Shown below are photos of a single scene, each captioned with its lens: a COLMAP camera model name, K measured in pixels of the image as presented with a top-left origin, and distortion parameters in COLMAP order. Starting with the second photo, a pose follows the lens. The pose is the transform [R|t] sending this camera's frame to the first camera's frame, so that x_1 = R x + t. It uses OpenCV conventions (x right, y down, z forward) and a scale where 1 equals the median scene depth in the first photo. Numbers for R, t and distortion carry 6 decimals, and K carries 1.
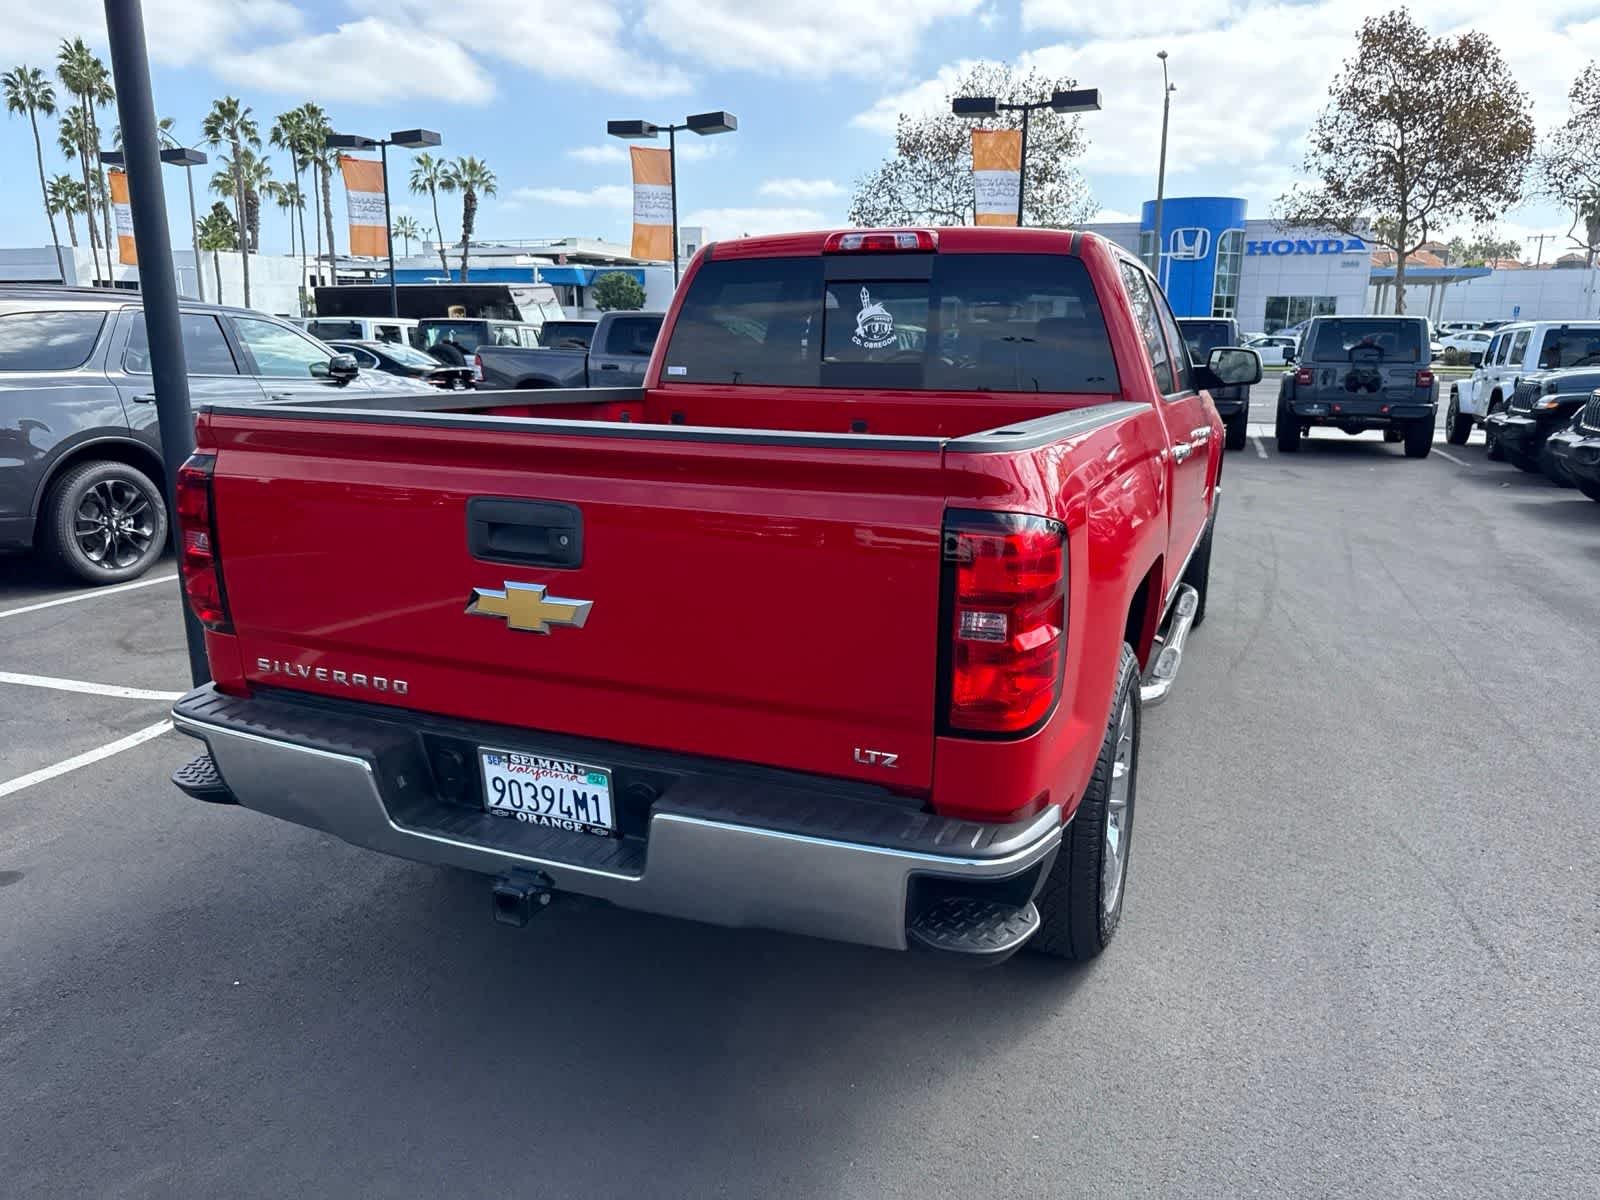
lens RADIAL K [[1139.6, 0, 802.0], [0, 1139.6, 585.2], [0, 0, 1]] dist [0.019814, -0.022544]
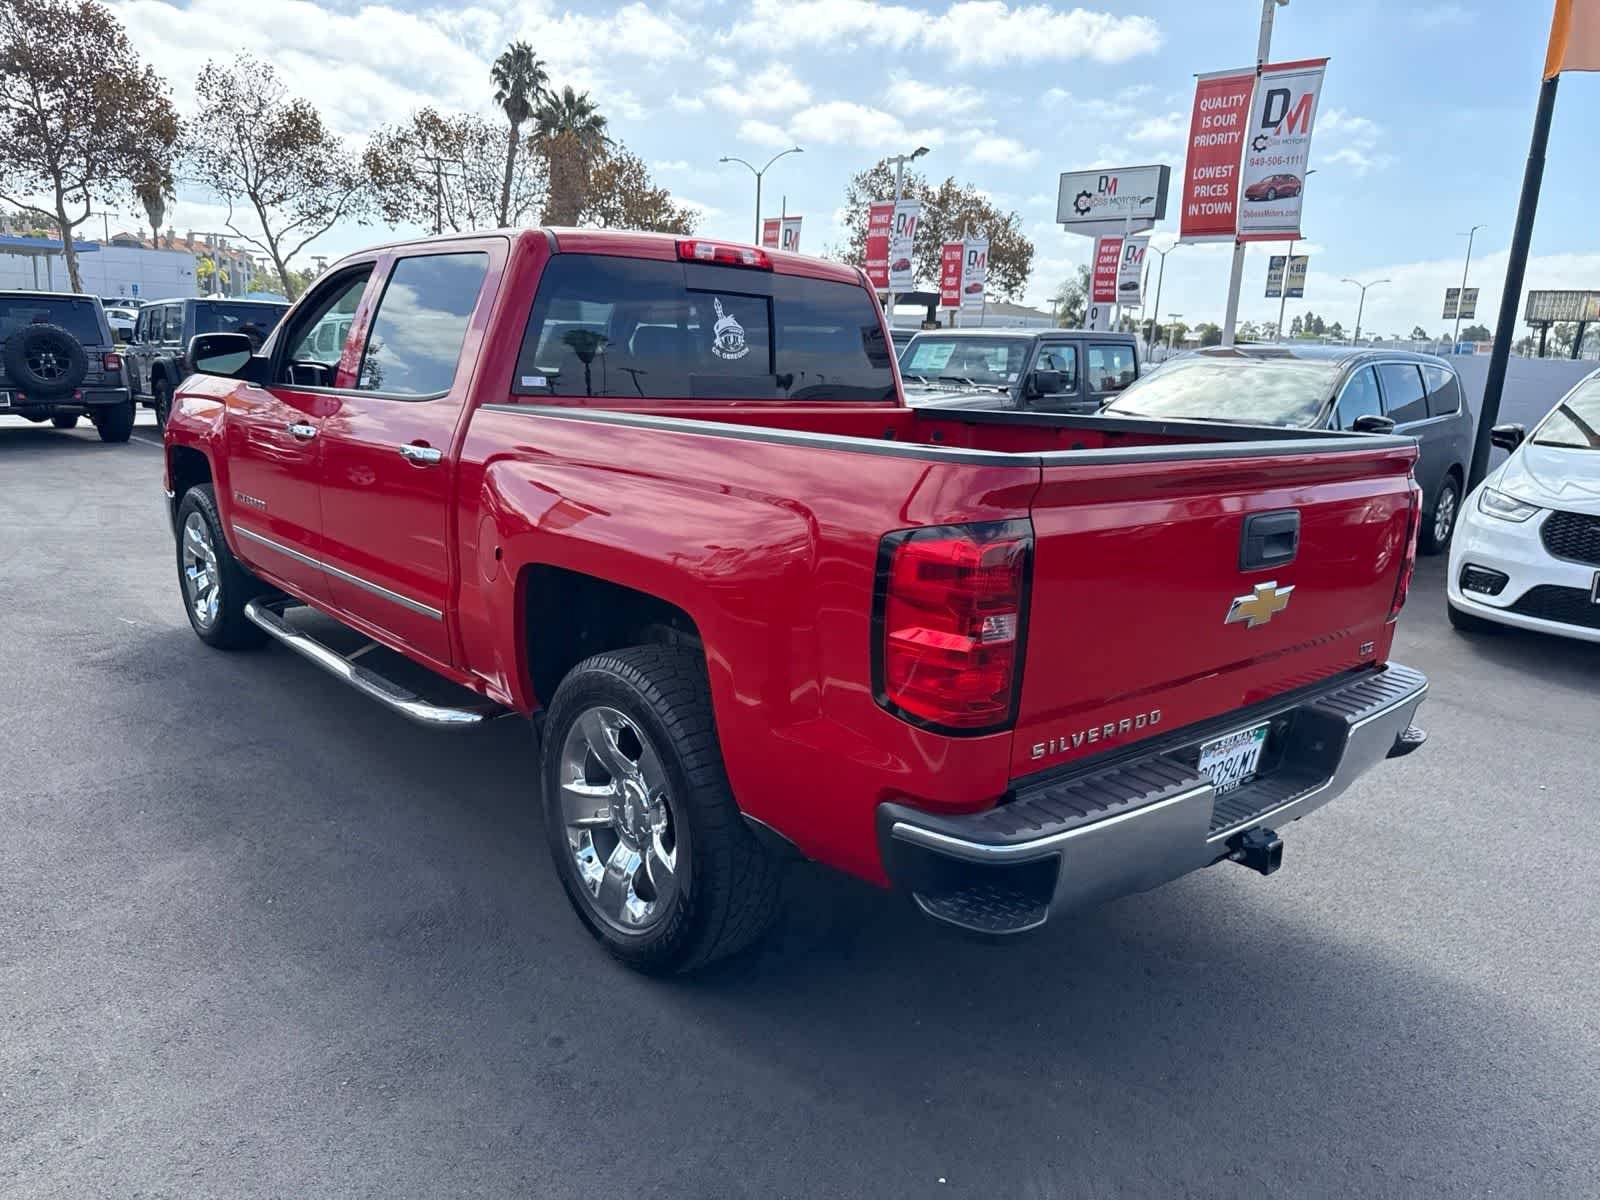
lens RADIAL K [[1139.6, 0, 803.0], [0, 1139.6, 597.7], [0, 0, 1]] dist [0.019814, -0.022544]
pose [[0.450026, -0.180291, 0.874627, -0.085795], [0.153395, 0.980458, 0.123179, -0.011837], [-0.879742, 0.078730, 0.468887, 0.049907]]
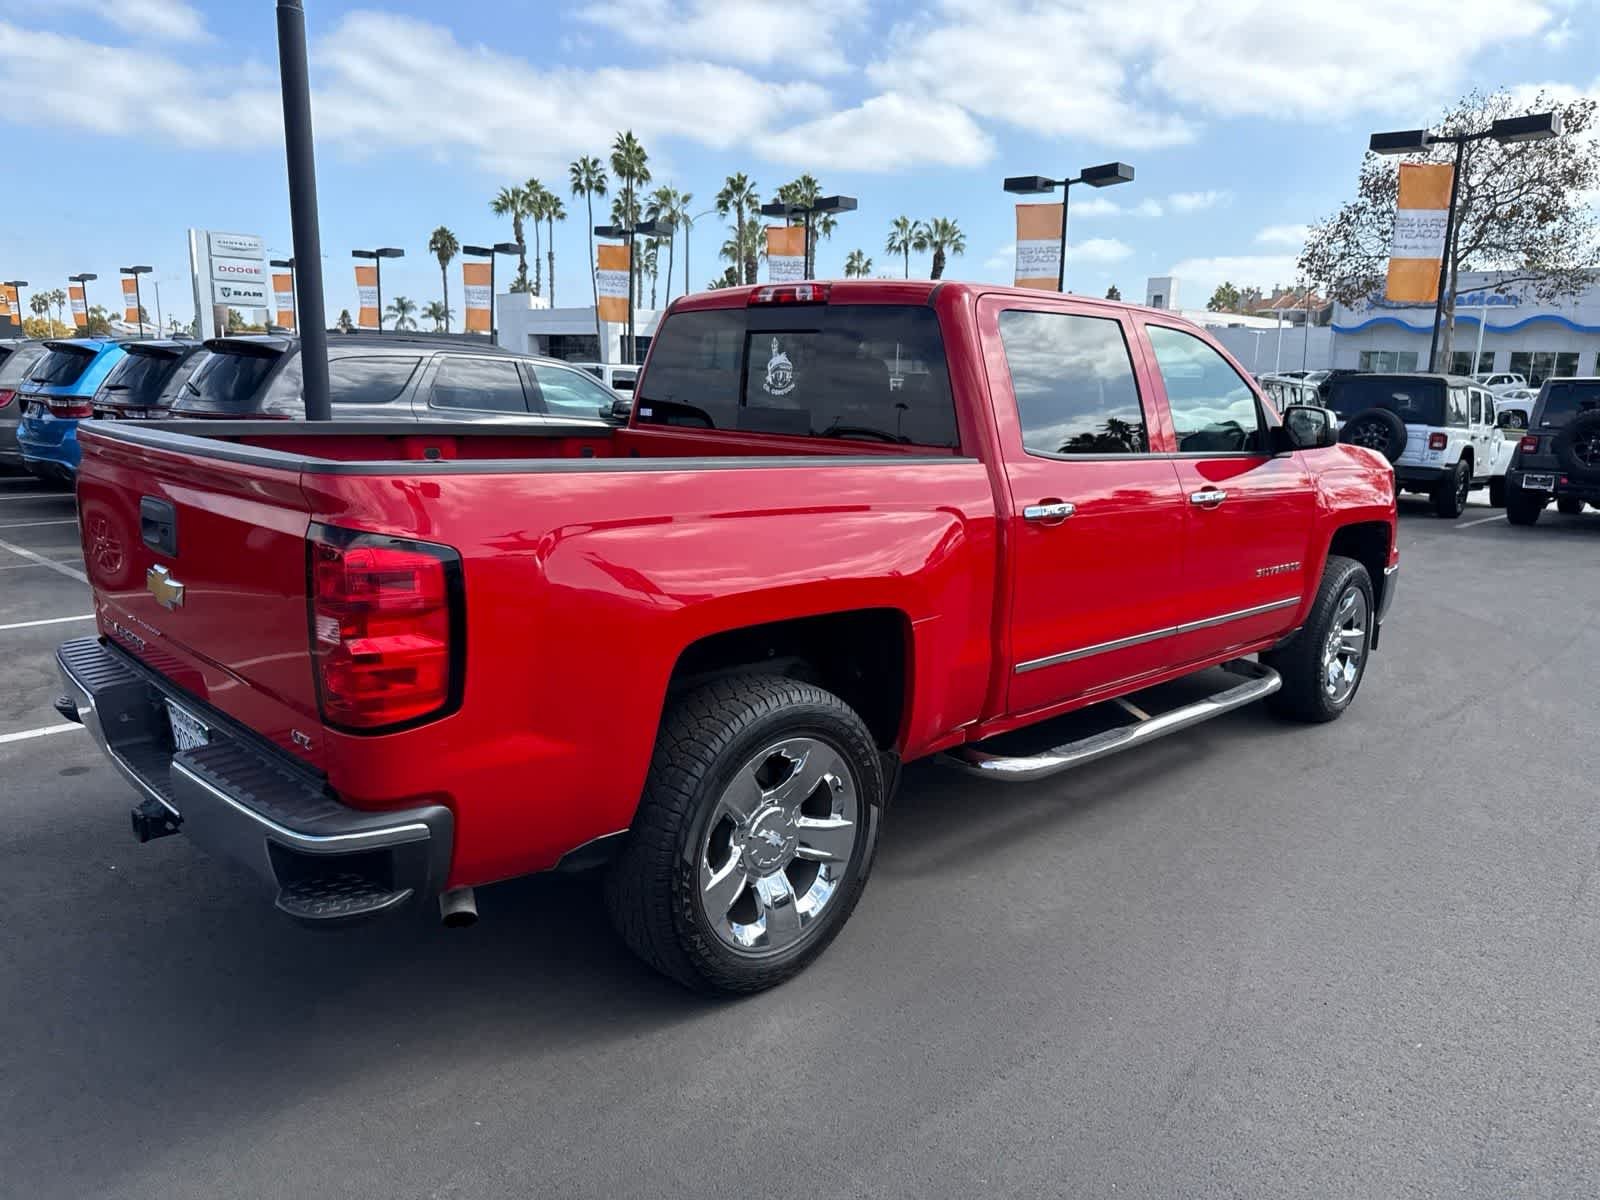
lens RADIAL K [[1139.6, 0, 802.5], [0, 1139.6, 586.4], [0, 0, 1]] dist [0.019814, -0.022544]
pose [[0.922453, 0.083657, -0.376938, 0.050458], [-0.099680, 0.994750, -0.023166, -0.001306], [0.373021, 0.058943, 0.925949, 0.005939]]
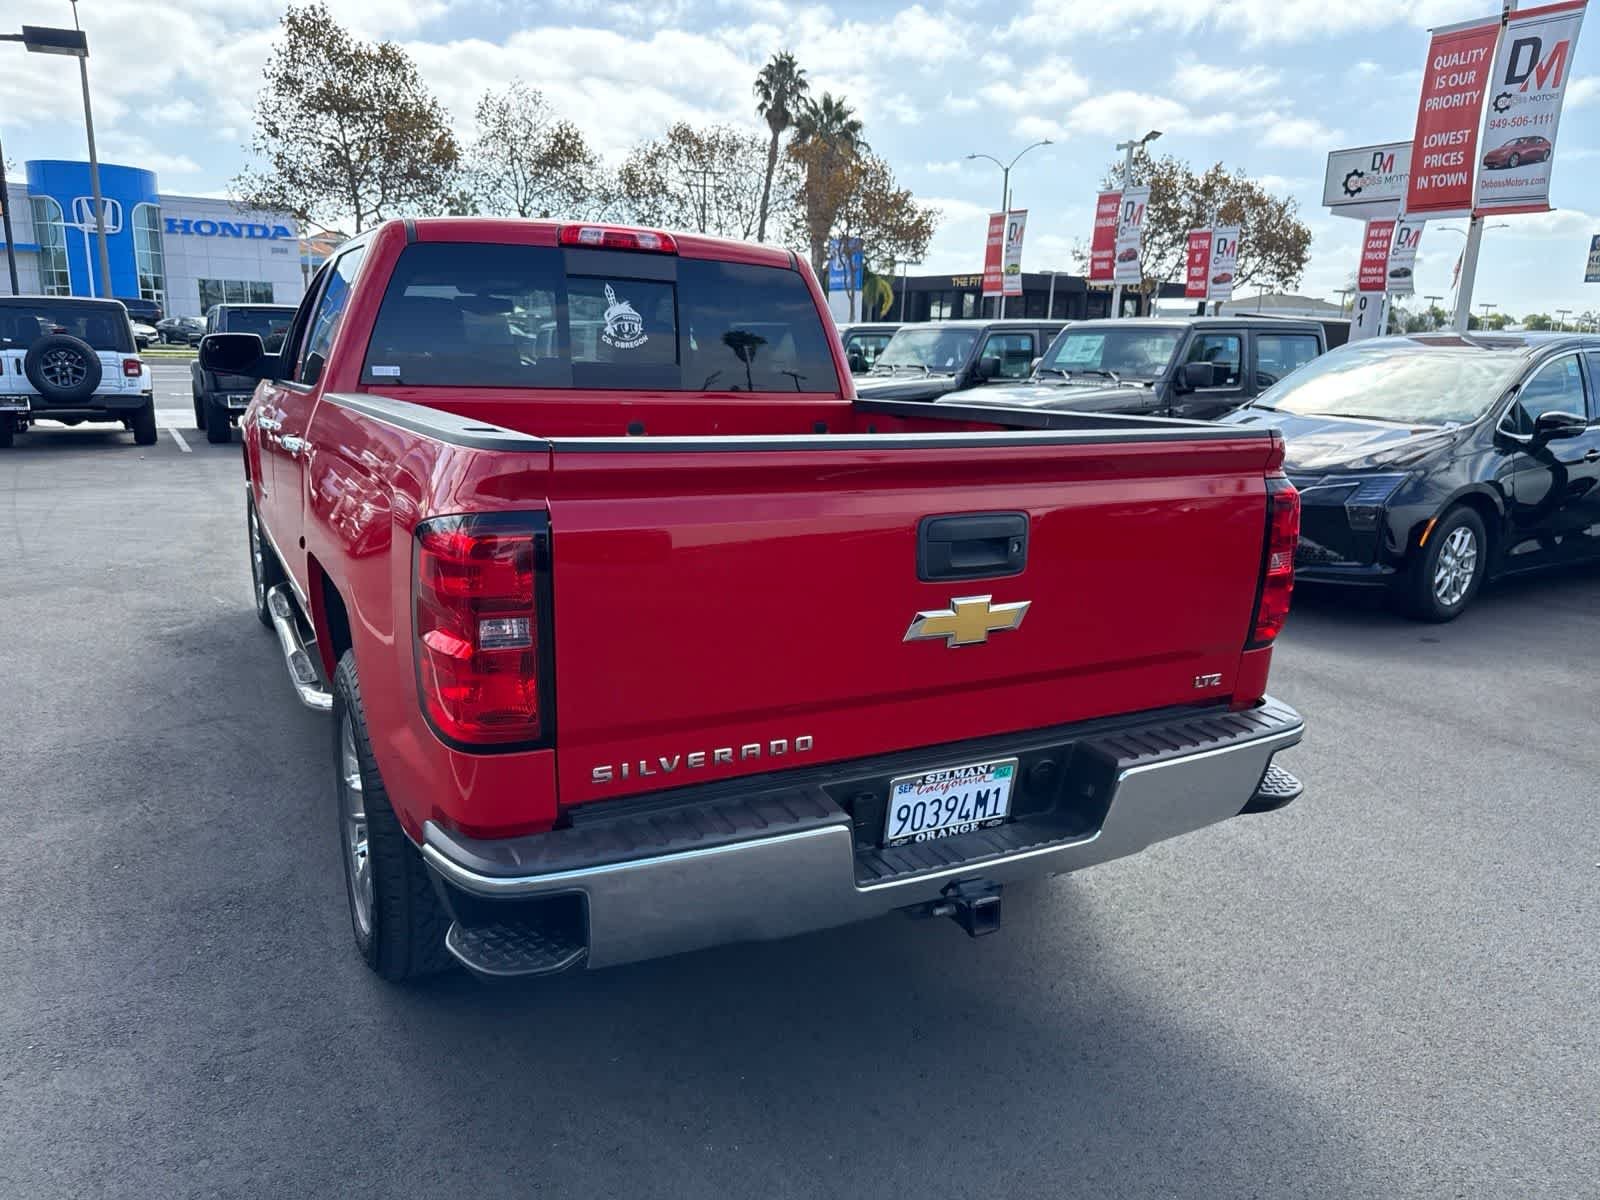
lens RADIAL K [[1139.6, 0, 798.8], [0, 1139.6, 607.2], [0, 0, 1]] dist [0.019814, -0.022544]
pose [[0.641409, -0.165354, 0.749168, -0.062885], [0.142712, 0.985170, 0.095260, -0.006284], [-0.753809, 0.045815, 0.655495, 0.026443]]
